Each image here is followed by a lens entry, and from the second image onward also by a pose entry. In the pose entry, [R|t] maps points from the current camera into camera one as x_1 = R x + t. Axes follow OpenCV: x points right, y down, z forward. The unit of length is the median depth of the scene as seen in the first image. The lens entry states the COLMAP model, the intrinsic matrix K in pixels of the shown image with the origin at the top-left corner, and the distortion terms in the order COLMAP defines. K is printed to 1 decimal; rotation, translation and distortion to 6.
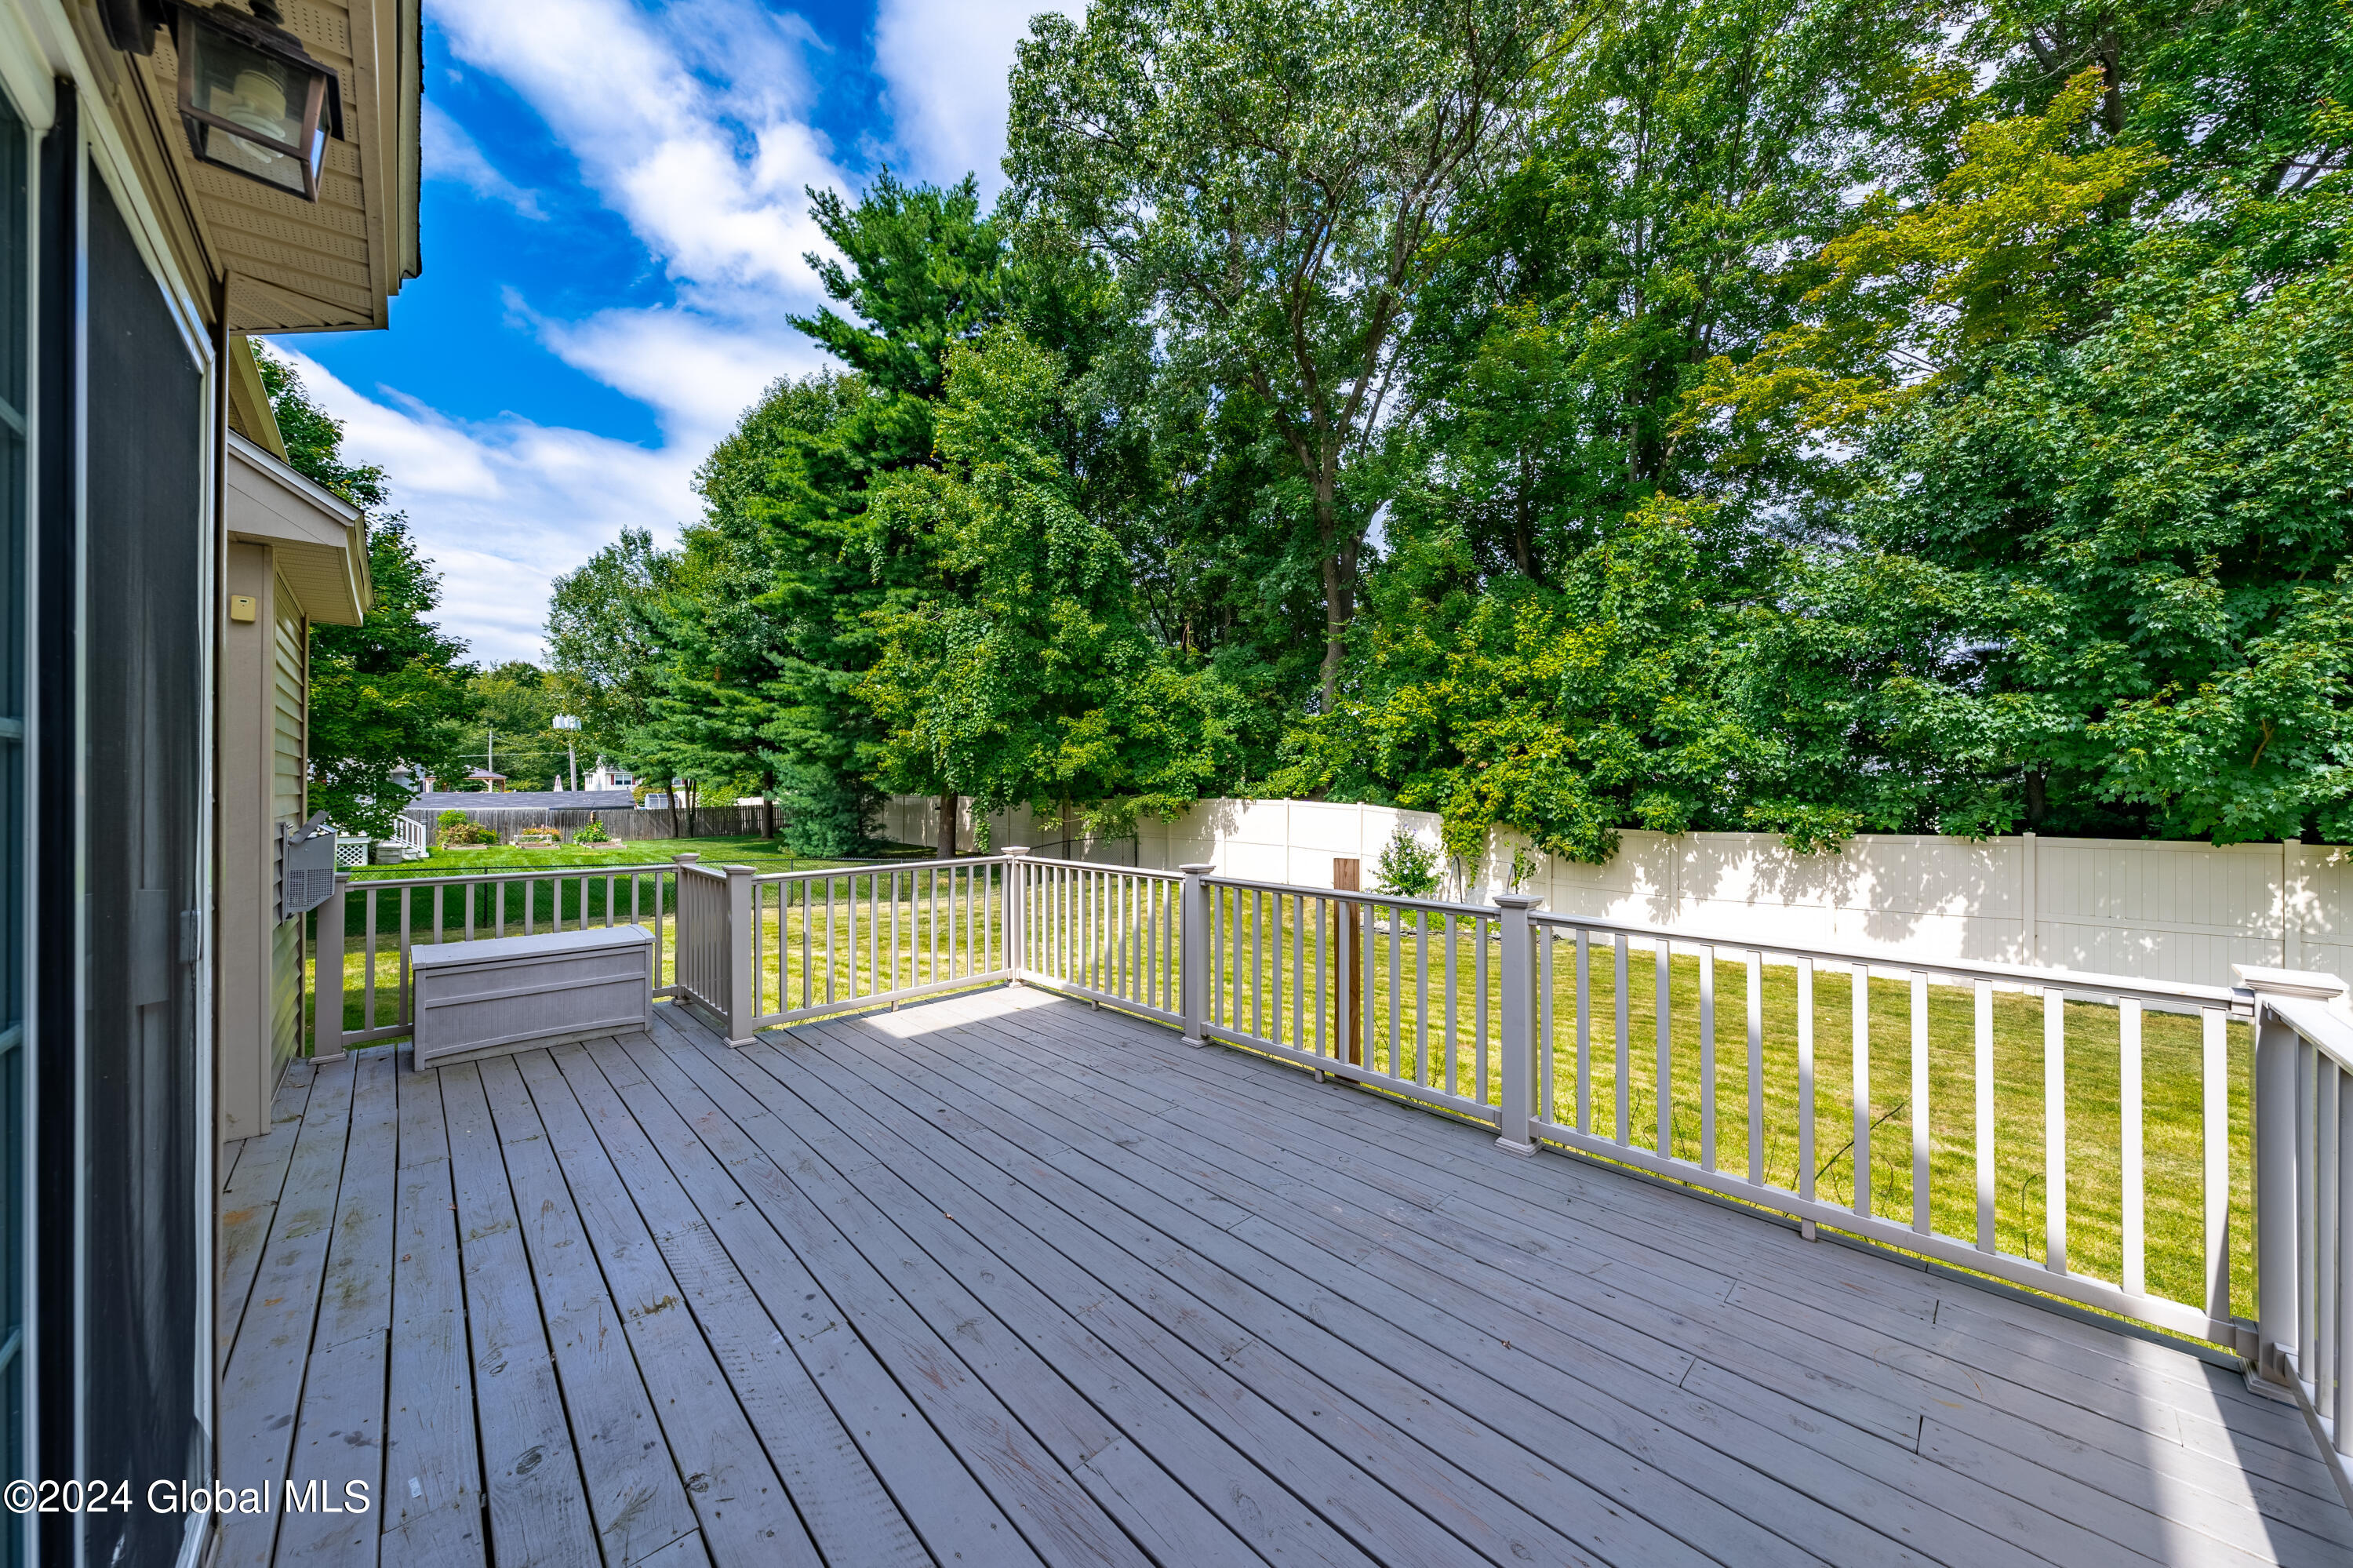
lens RADIAL K [[803.8, 0, 1180.0], [0, 803.8, 784.7], [0, 0, 1]] dist [-0.001443, -0.000041]
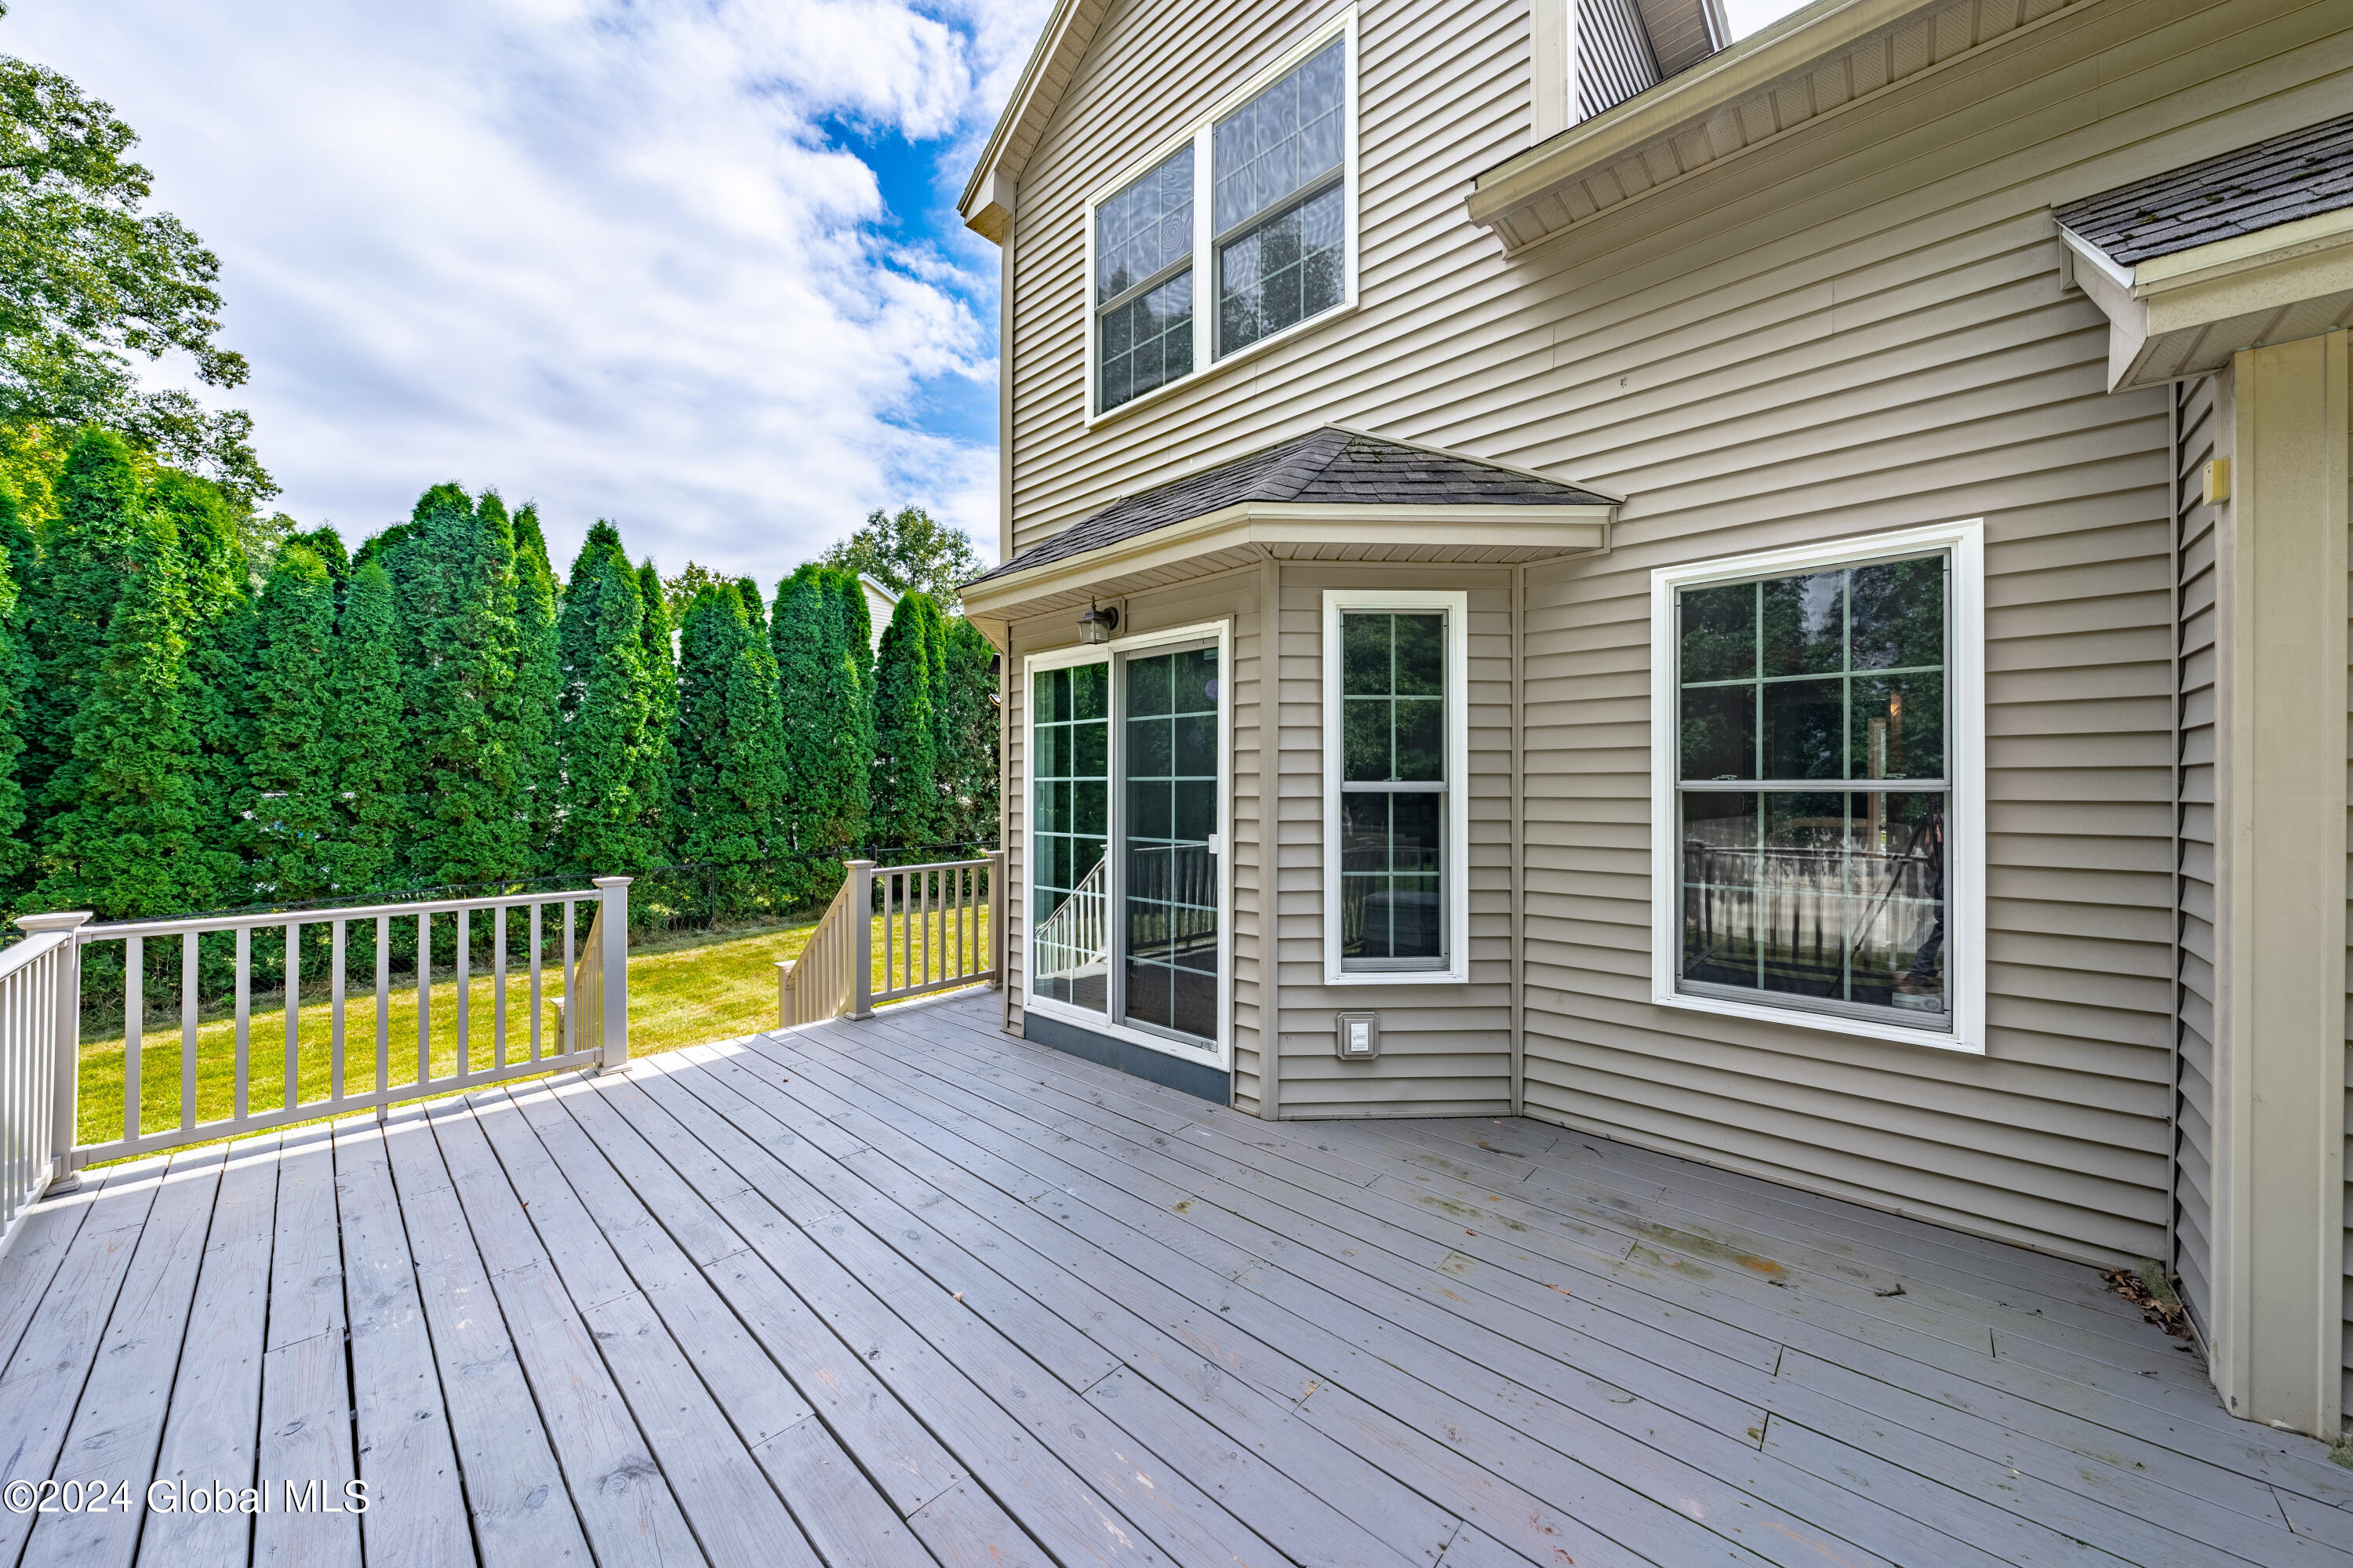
lens RADIAL K [[803.8, 0, 1178.8], [0, 803.8, 779.7], [0, 0, 1]] dist [-0.001443, -0.000041]
pose [[-0.997889, 0.005518, -0.064706, -0.397817], [0.006162, 0.999933, -0.009761, -0.002235], [0.064648, -0.010139, -0.997857, 1.579397]]
